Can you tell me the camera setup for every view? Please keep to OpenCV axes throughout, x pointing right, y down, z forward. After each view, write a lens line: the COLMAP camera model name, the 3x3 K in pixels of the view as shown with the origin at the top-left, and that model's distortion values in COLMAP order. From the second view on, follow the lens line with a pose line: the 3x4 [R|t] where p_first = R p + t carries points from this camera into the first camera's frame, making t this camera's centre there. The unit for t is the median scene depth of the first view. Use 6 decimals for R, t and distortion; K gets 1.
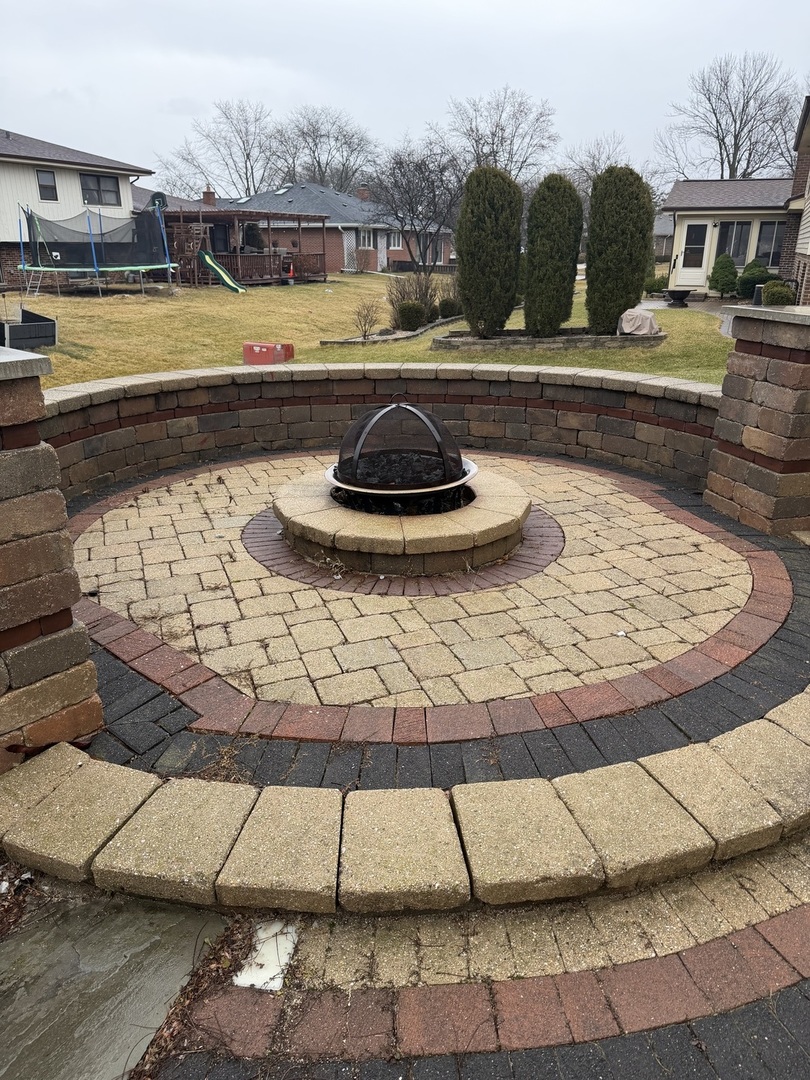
lens RADIAL K [[751.0, 0, 405.0], [0, 751.0, 540.0], [0, 0, 1]] dist [0.000565, -0.004035]
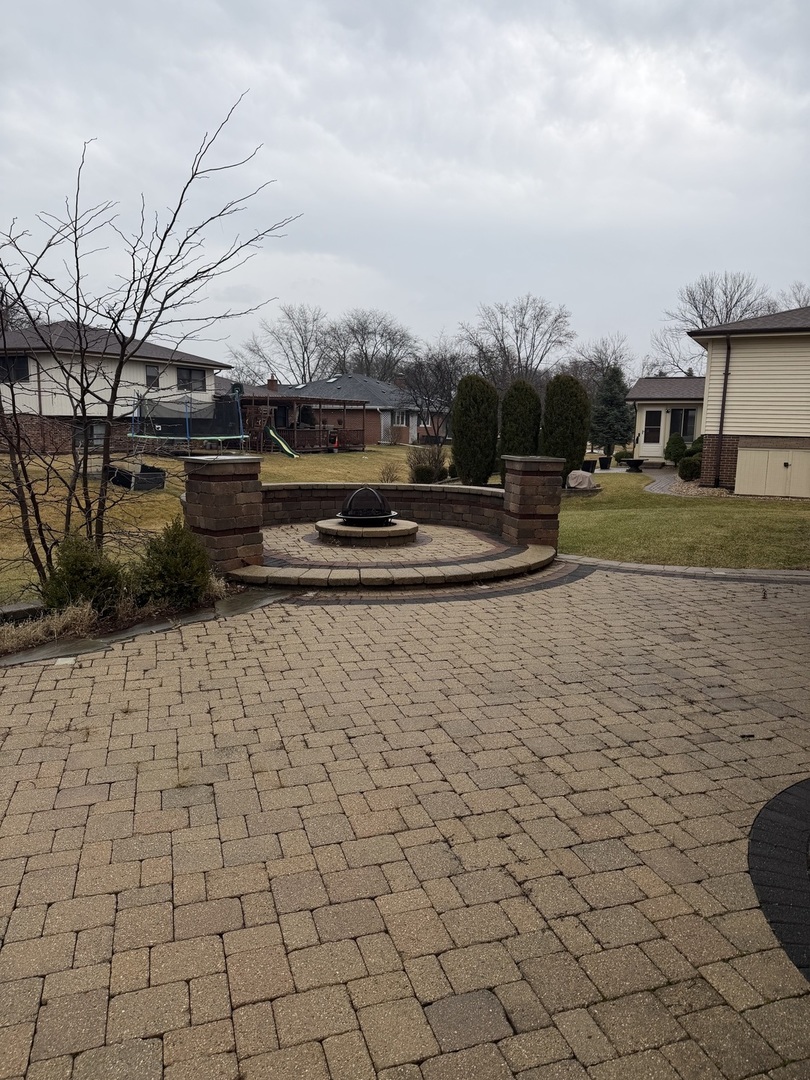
lens RADIAL K [[733.6, 0, 405.0], [0, 733.6, 540.0], [0, 0, 1]] dist [0.146316, -0.259446]
pose [[0.998510, 0.020515, -0.050574, 0.028264], [-0.030842, 0.976614, -0.212777, 0.057804], [0.045026, 0.214020, 0.975791, -0.156621]]
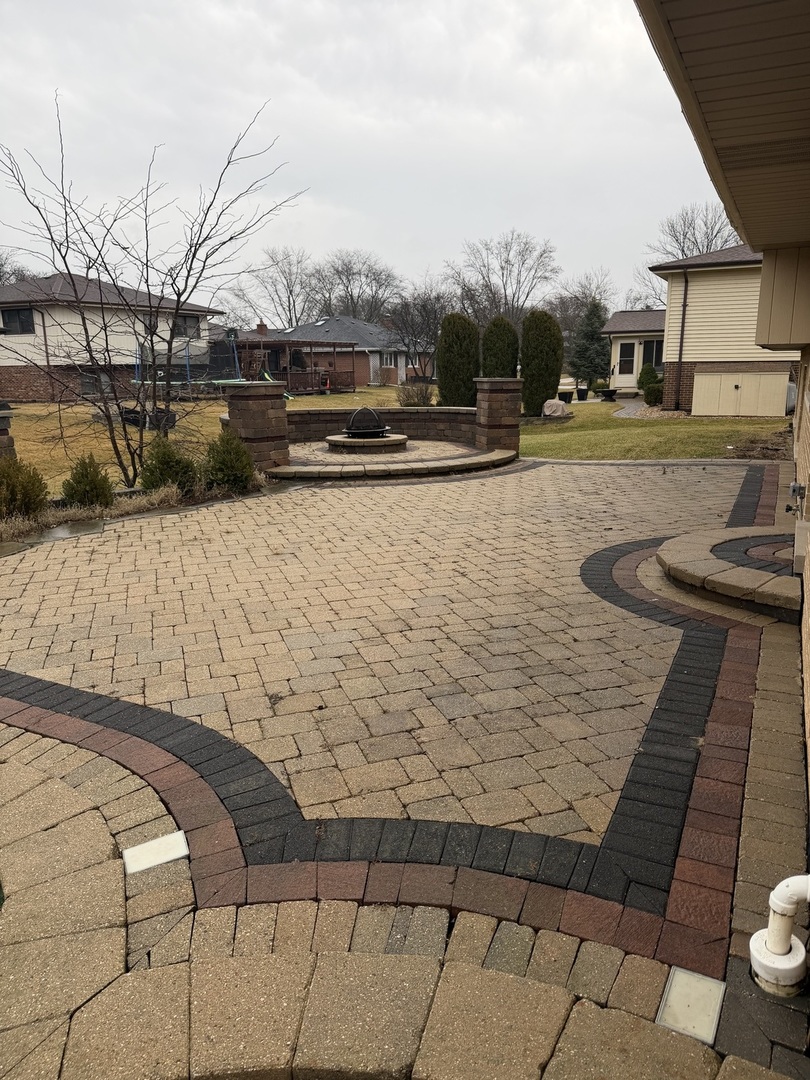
lens RADIAL K [[733.6, 0, 405.0], [0, 733.6, 540.0], [0, 0, 1]] dist [0.146316, -0.259446]
pose [[0.999142, -0.008588, -0.040513, 0.031525], [0.002793, 0.990008, -0.140980, 0.090489], [0.041319, 0.140746, 0.989183, -0.224131]]
